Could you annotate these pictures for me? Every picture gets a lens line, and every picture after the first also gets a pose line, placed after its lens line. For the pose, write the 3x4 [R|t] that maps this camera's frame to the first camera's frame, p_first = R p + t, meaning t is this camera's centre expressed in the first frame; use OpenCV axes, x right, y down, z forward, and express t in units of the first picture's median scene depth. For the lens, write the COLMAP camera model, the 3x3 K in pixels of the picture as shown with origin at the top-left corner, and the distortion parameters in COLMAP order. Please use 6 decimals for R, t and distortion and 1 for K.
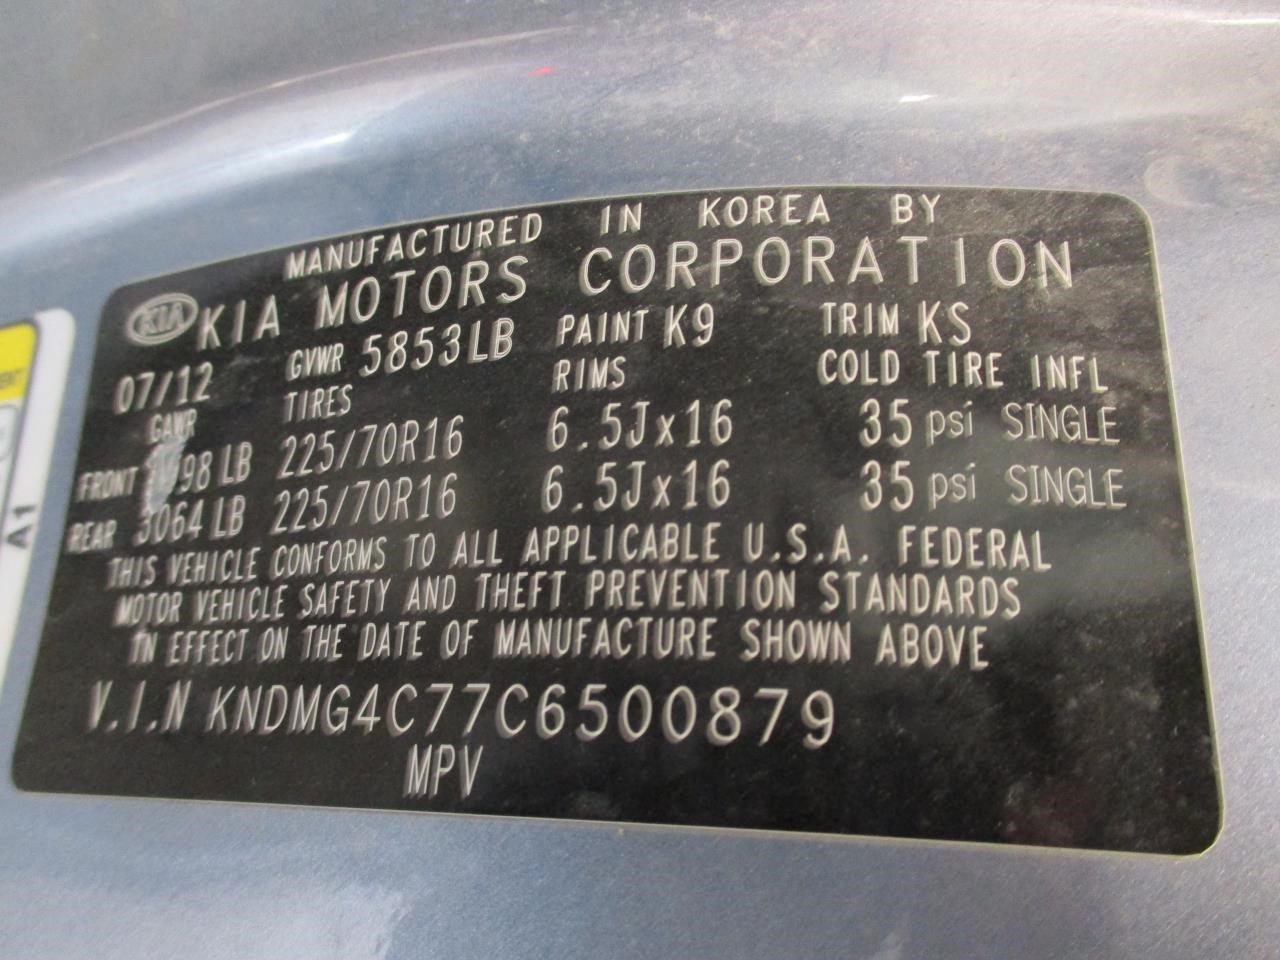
lens RADIAL K [[1053.6, 0, 640.0], [0, 1053.6, 480.0], [0, 0, 1]] dist [-0.042673, 0.009330]
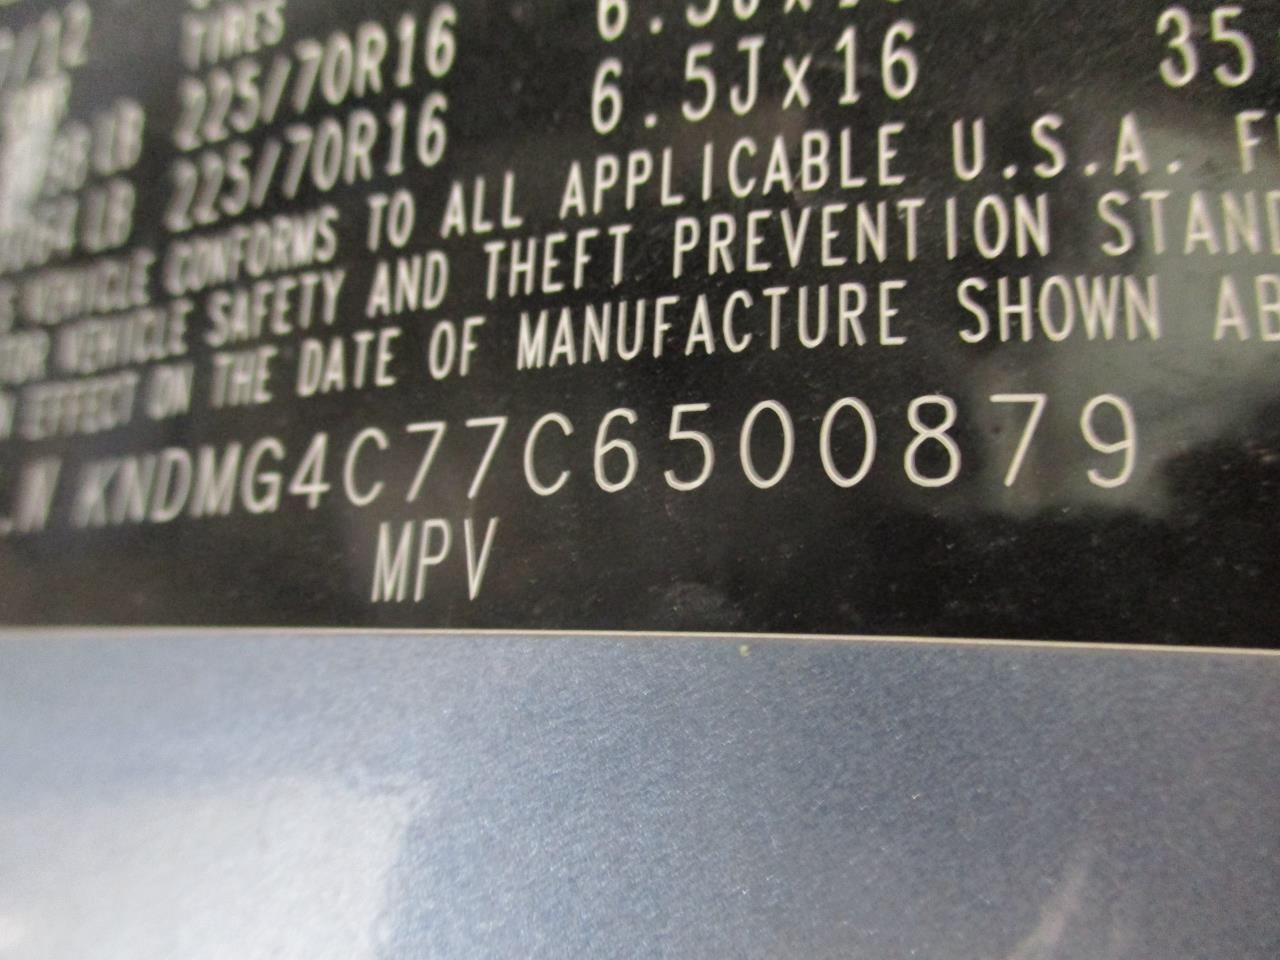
lens RADIAL K [[944.7, 0, 640.0], [0, 944.7, 480.0], [0, 0, 1]] dist [-0.002051, -0.000082]
pose [[0.999952, -0.009771, 0.000206, -0.068346], [0.009715, 0.996062, 0.088130, 0.185127], [-0.001067, -0.088124, 0.996109, 0.467218]]
